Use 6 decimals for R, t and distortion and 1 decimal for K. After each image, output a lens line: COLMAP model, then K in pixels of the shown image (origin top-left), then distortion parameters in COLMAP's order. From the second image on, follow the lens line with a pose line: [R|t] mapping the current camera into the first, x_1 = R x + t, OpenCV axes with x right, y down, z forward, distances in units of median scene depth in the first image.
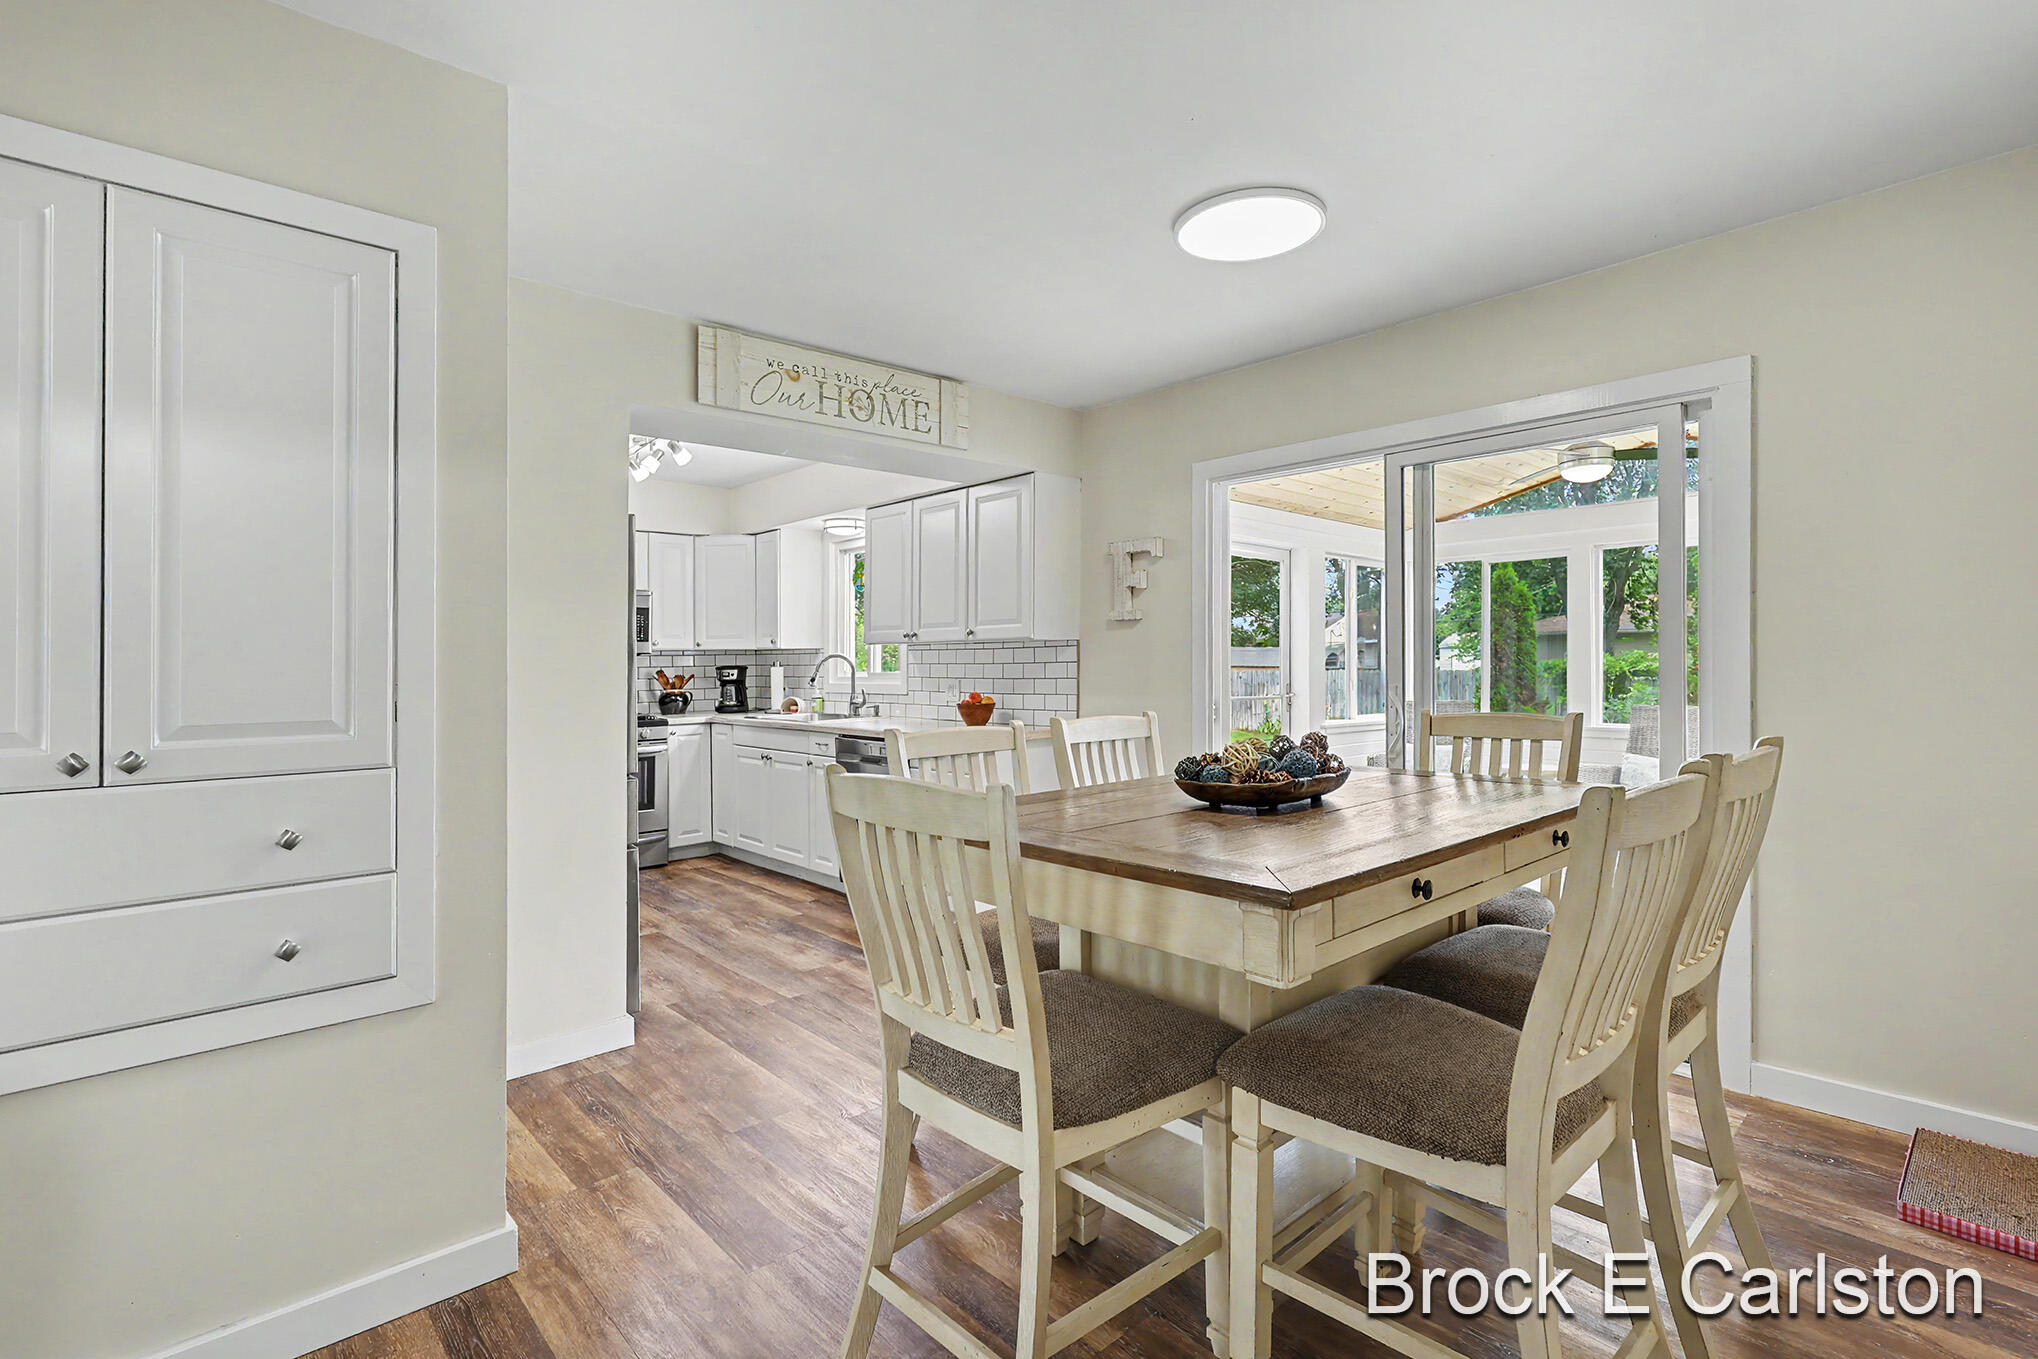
lens RADIAL K [[951.3, 0, 1031.5], [0, 951.3, 664.6], [0, 0, 1]] dist [0.004011, 0.000792]
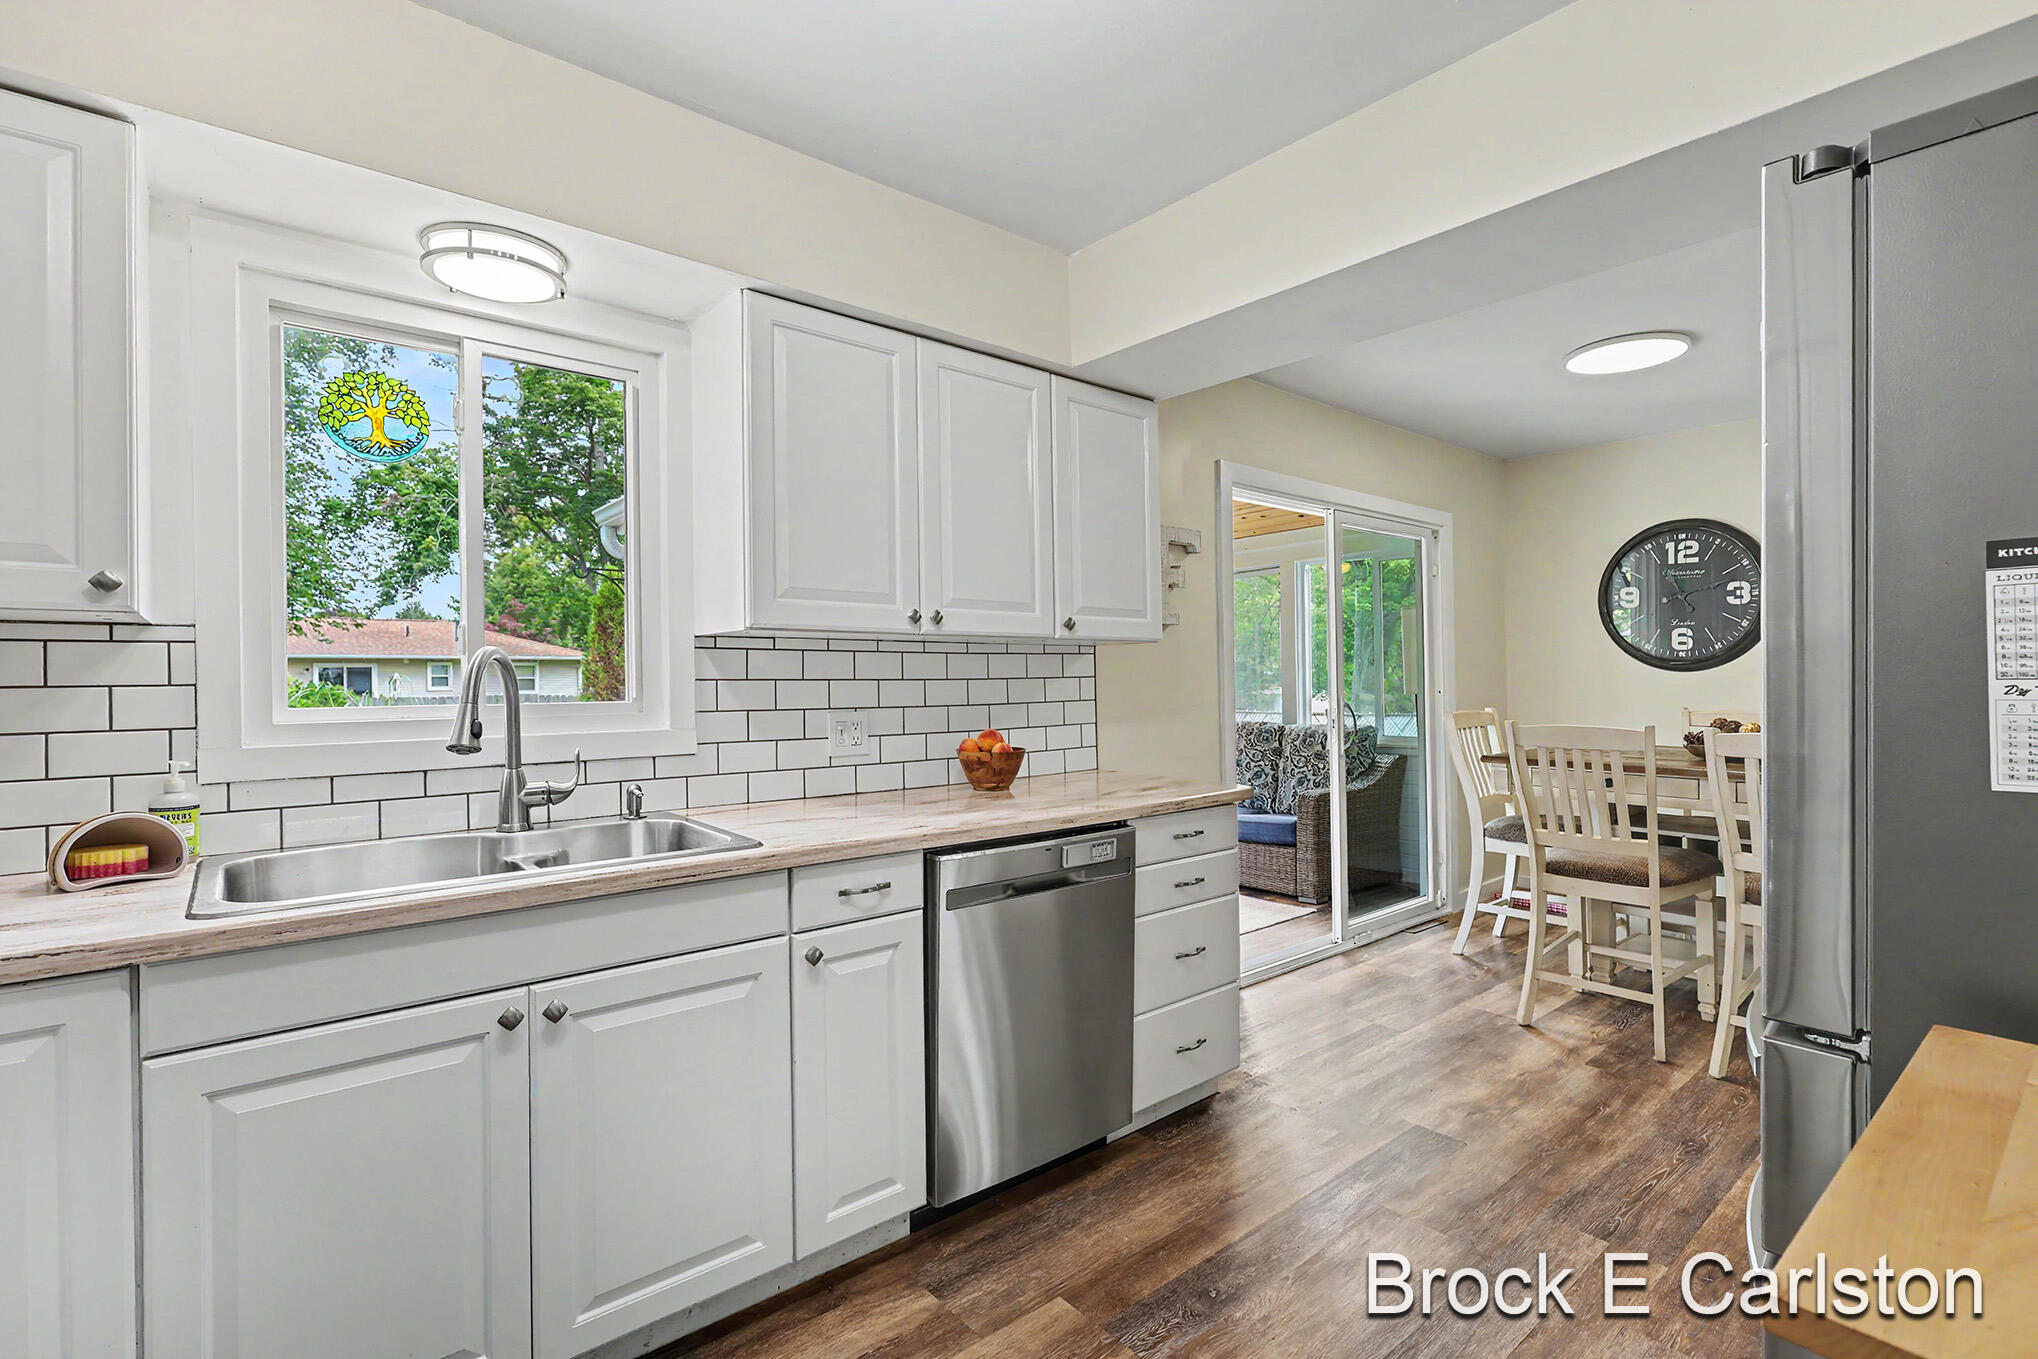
lens RADIAL K [[951.3, 0, 1031.8], [0, 951.3, 688.0], [0, 0, 1]] dist [0.004011, 0.000792]
pose [[0.055105, 0.000754, 0.998480, -0.621945], [0.013460, 0.999908, -0.001498, 0.005742], [-0.998390, 0.013522, 0.055090, 0.956907]]
